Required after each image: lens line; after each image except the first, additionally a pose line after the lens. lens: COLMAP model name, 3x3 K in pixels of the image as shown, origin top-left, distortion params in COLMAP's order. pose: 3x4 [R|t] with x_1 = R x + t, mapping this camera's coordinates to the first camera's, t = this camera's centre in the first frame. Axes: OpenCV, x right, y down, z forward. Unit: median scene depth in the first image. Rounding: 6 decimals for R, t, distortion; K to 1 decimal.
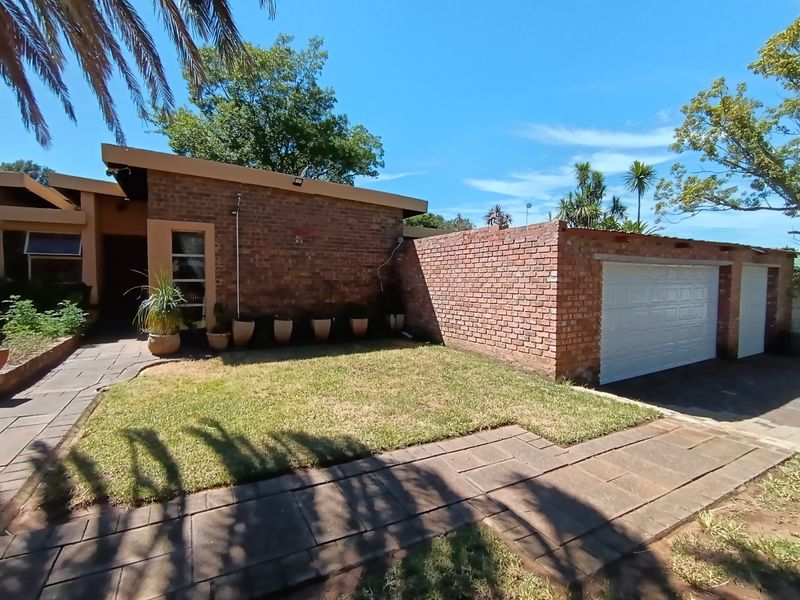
lens RADIAL K [[389.1, 0, 400.0], [0, 389.1, 300.0], [0, 0, 1]] dist [-0.002883, -0.000330]
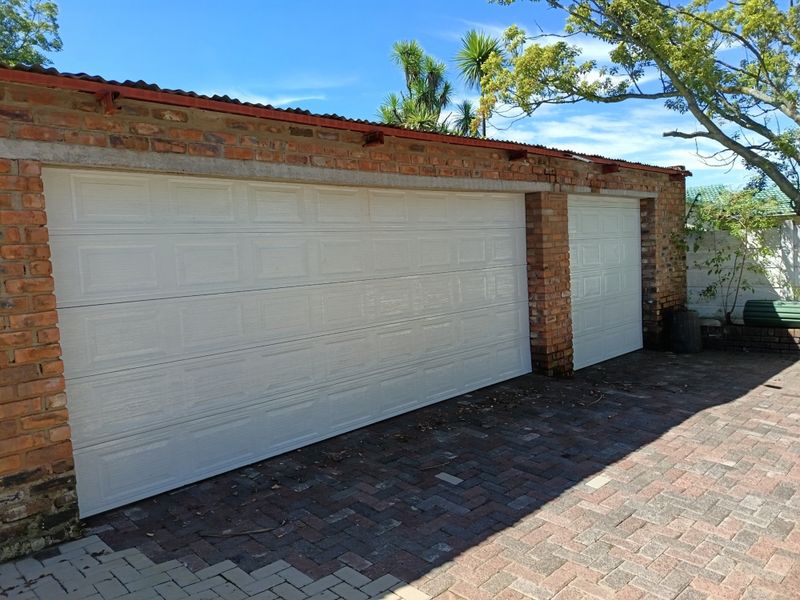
lens RADIAL K [[549.0, 0, 400.0], [0, 549.0, 300.0], [0, 0, 1]] dist [-0.002492, 0.000681]
pose [[0.978845, -0.071424, 0.191734, 0.429627], [0.066247, 0.997248, 0.033289, 0.013017], [-0.193584, -0.019883, 0.980882, 0.270665]]
